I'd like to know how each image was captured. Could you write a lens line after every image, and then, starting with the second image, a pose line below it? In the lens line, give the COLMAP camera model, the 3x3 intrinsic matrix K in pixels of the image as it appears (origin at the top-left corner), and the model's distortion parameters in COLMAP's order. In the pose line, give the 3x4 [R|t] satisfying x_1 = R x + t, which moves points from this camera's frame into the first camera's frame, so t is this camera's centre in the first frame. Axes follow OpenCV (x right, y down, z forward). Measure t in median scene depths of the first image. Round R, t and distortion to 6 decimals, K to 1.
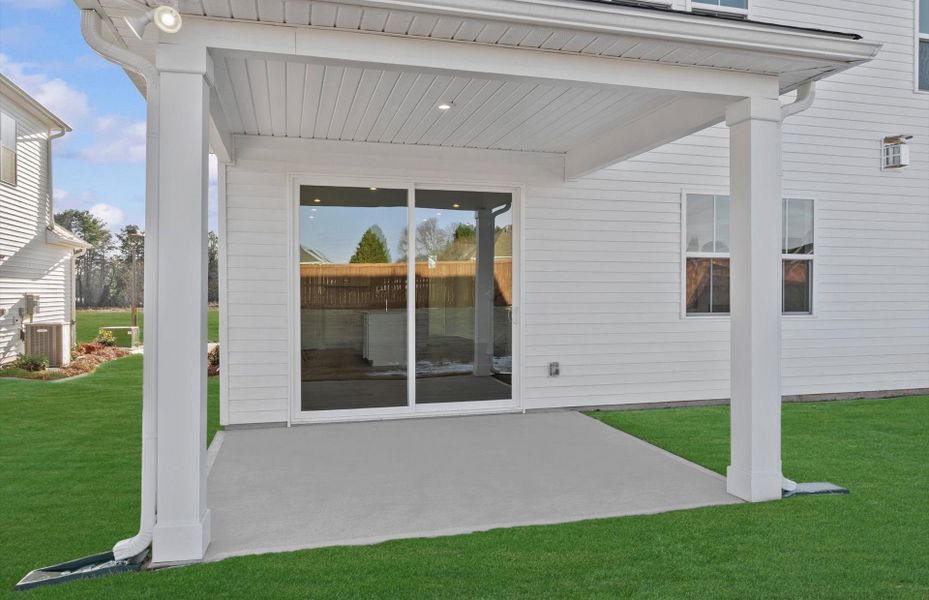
lens RADIAL K [[641.0, 0, 463.2], [0, 641.0, 301.4], [0, 0, 1]] dist [0.002009, -0.005859]
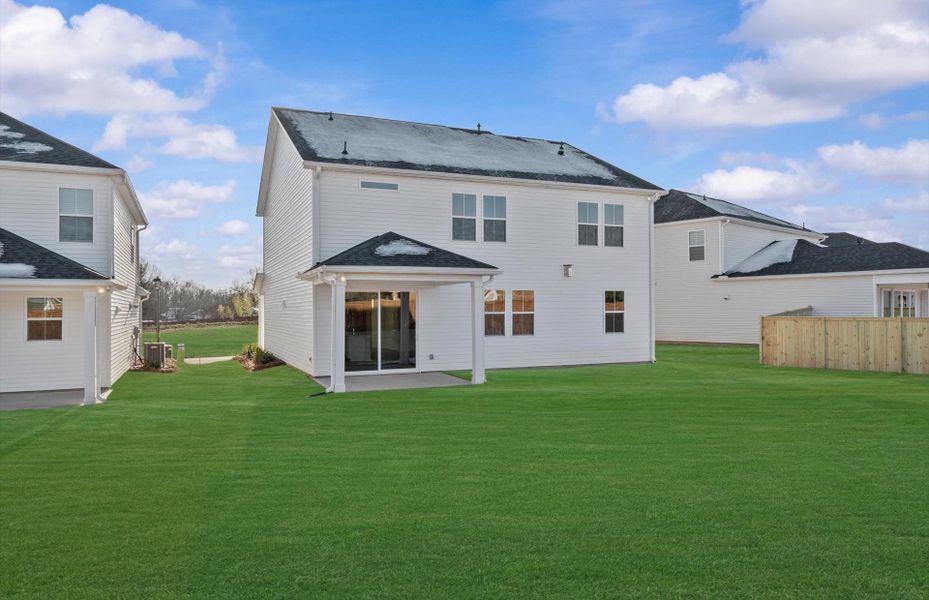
lens RADIAL K [[641.0, 0, 460.0], [0, 641.0, 305.3], [0, 0, 1]] dist [0.002009, -0.005859]
pose [[0.992444, -0.004643, 0.122610, -0.059039], [0.007428, 0.999724, -0.022267, -0.042676], [-0.122473, 0.023010, 0.992205, -1.457954]]
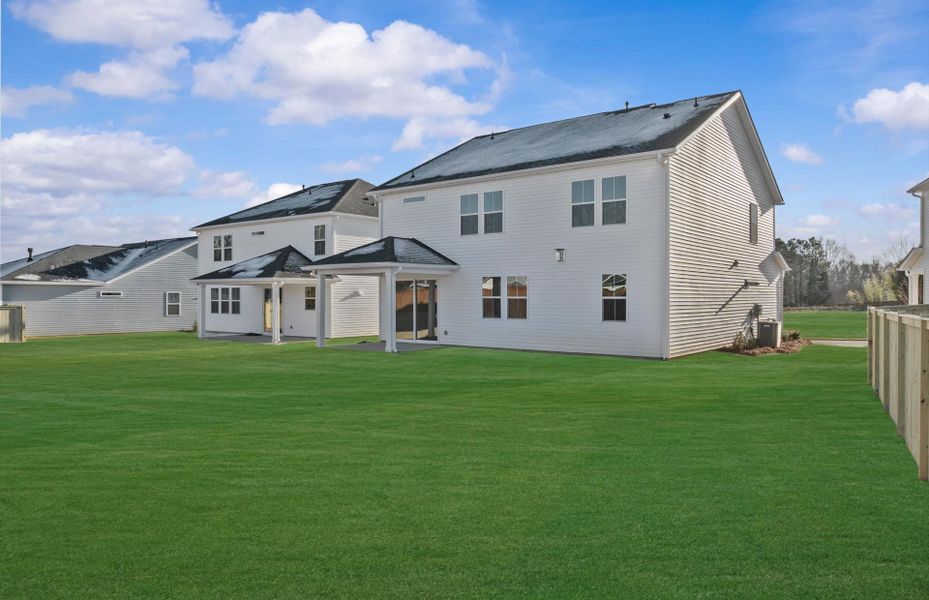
lens RADIAL K [[641.0, 0, 463.3], [0, 641.0, 294.1], [0, 0, 1]] dist [0.002009, -0.005859]
pose [[0.586683, -0.000343, -0.809817, 2.469478], [-0.013154, 0.999864, -0.009953, -0.052034], [0.809710, 0.016491, 0.586598, -0.743872]]
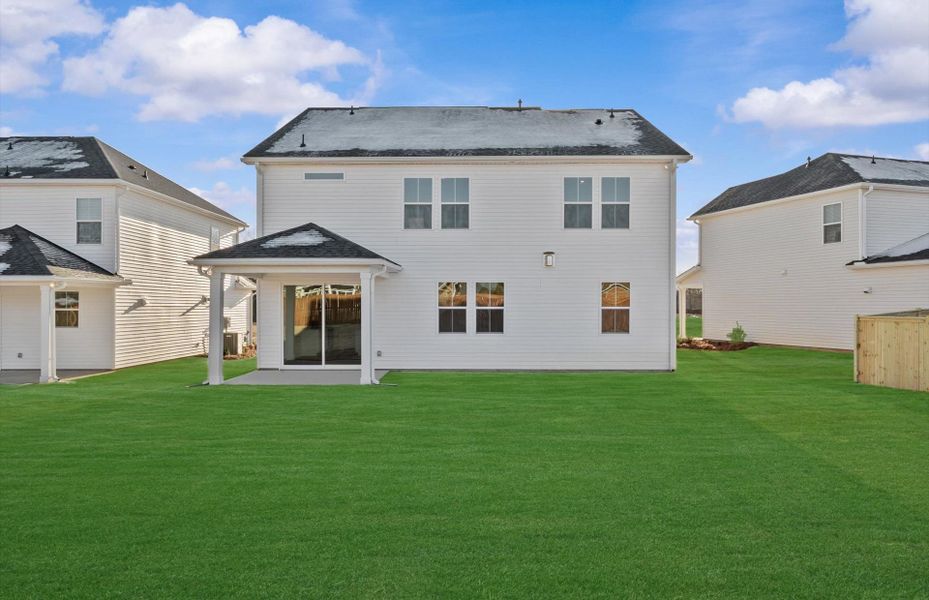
lens RADIAL K [[641.0, 0, 462.0], [0, 641.0, 299.8], [0, 0, 1]] dist [0.002009, -0.005859]
pose [[0.955713, -0.000586, -0.294300, 1.036164], [-0.006218, 0.999735, -0.022183, -0.045216], [0.294235, 0.023031, 0.955456, -1.150017]]
